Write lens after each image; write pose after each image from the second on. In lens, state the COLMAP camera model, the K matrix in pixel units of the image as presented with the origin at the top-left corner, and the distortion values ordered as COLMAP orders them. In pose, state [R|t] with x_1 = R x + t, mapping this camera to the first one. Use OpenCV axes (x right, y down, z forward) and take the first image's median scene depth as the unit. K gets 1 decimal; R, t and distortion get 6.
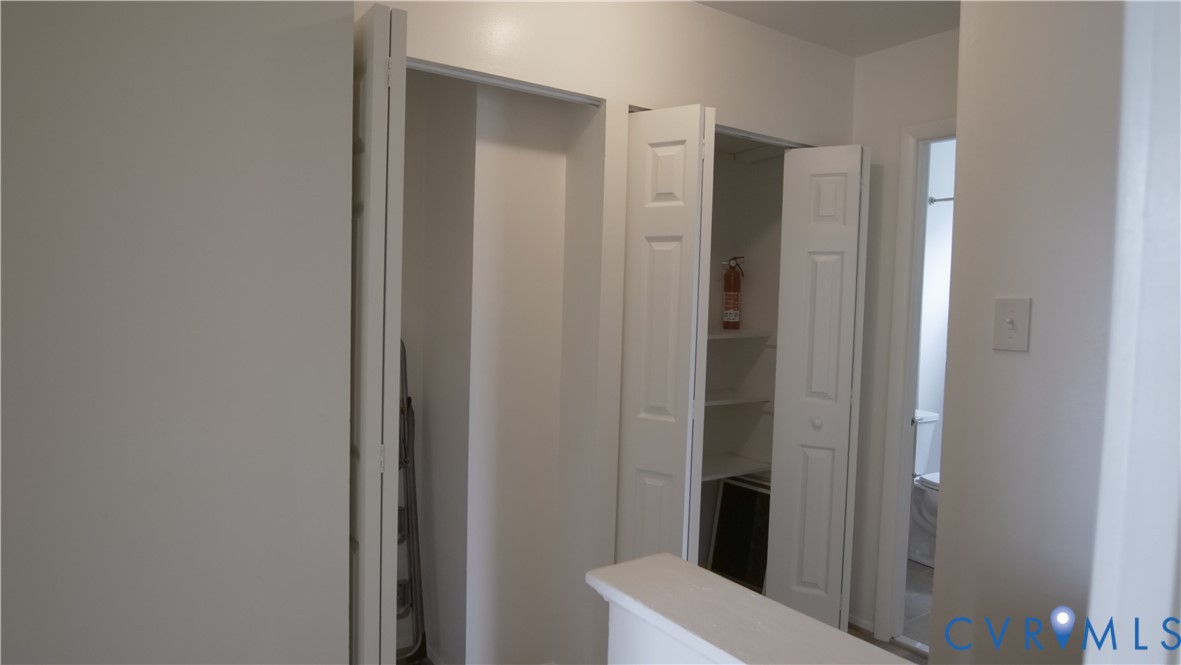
lens RADIAL K [[714.0, 0, 593.3], [0, 714.0, 338.7], [0, 0, 1]] dist [-0.013989, 0.000976]
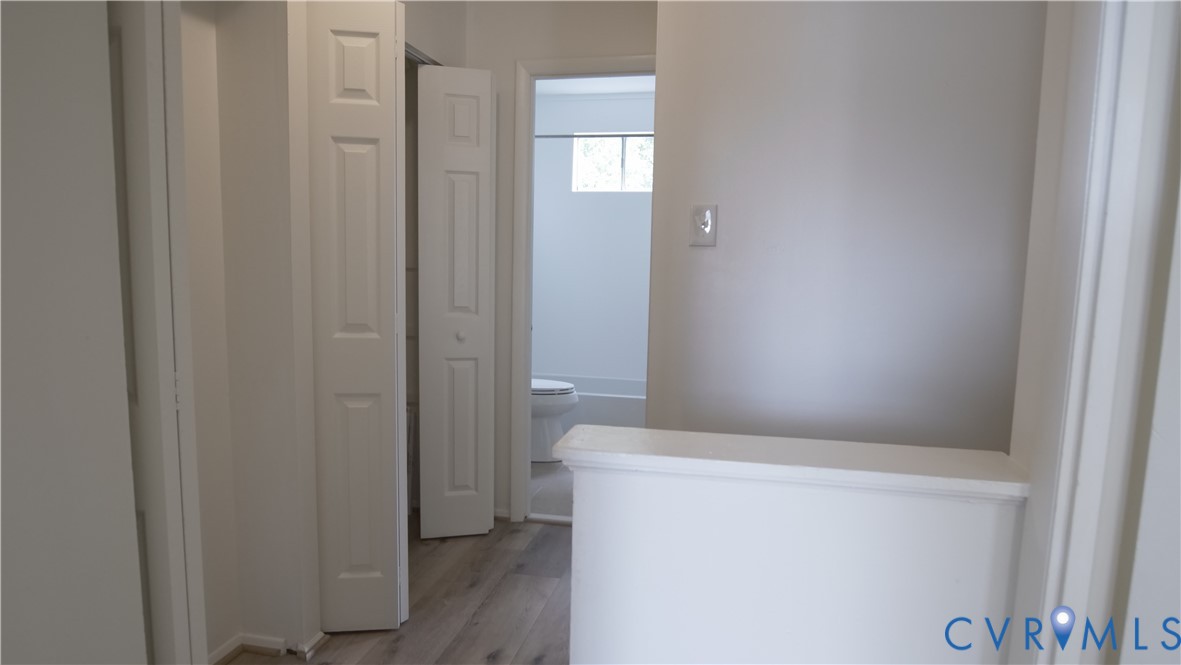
lens RADIAL K [[714.0, 0, 593.3], [0, 714.0, 338.7], [0, 0, 1]] dist [-0.013989, 0.000976]
pose [[0.745586, -0.087787, 0.660602, -0.291177], [0.034884, 0.995068, 0.092863, 0.038220], [-0.665495, -0.046193, 0.744971, 0.100763]]
